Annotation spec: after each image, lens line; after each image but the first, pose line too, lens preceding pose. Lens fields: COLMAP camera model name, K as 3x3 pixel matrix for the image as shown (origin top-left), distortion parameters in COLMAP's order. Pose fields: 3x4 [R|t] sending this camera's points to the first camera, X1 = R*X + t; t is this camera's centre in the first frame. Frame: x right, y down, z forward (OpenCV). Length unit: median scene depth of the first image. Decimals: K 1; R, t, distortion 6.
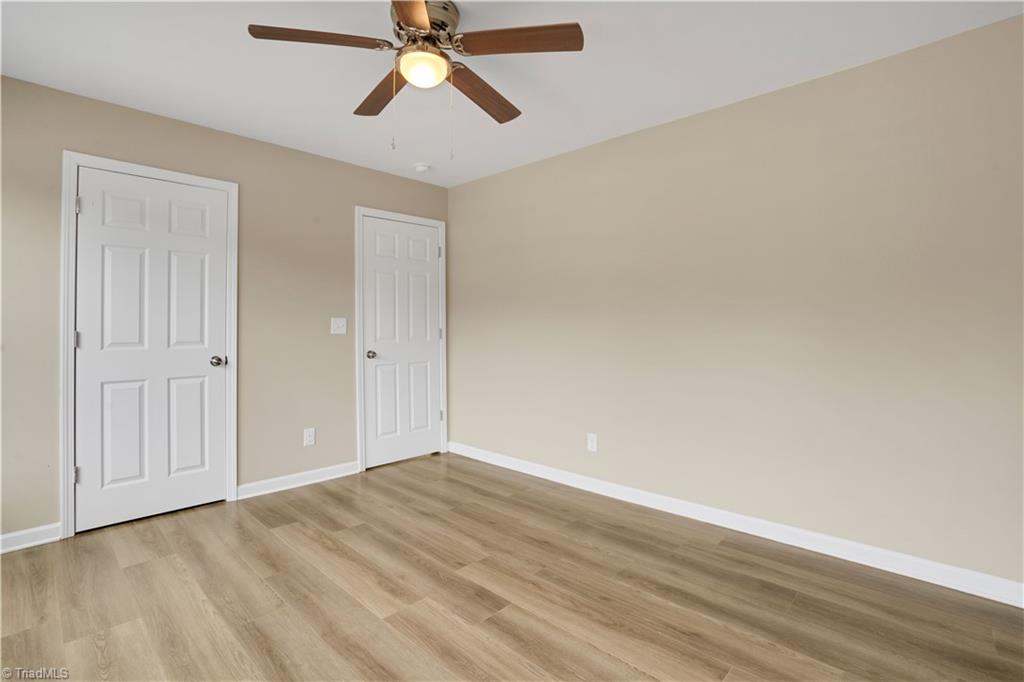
lens RADIAL K [[479.4, 0, 501.3], [0, 479.4, 324.8], [0, 0, 1]] dist [-0.059971, 0.024070]
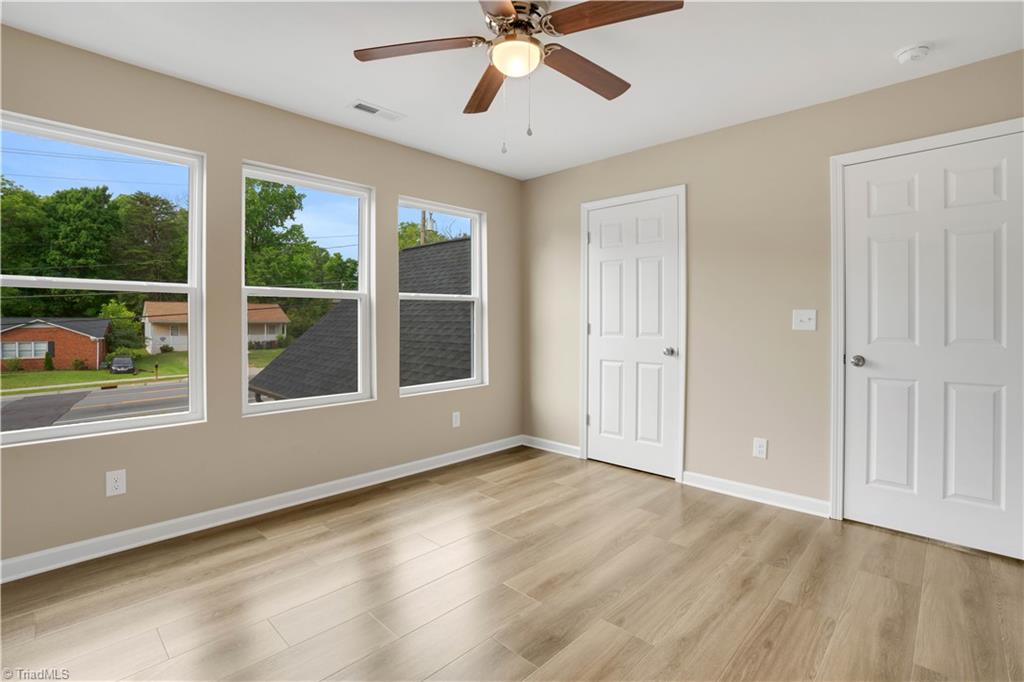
lens RADIAL K [[479.4, 0, 501.3], [0, 479.4, 324.8], [0, 0, 1]] dist [-0.059971, 0.024070]
pose [[0.001360, 0.007388, -0.999972, 0.568447], [0.001109, 0.999972, 0.007390, 0.006388], [0.999998, -0.001119, 0.001352, 0.662811]]
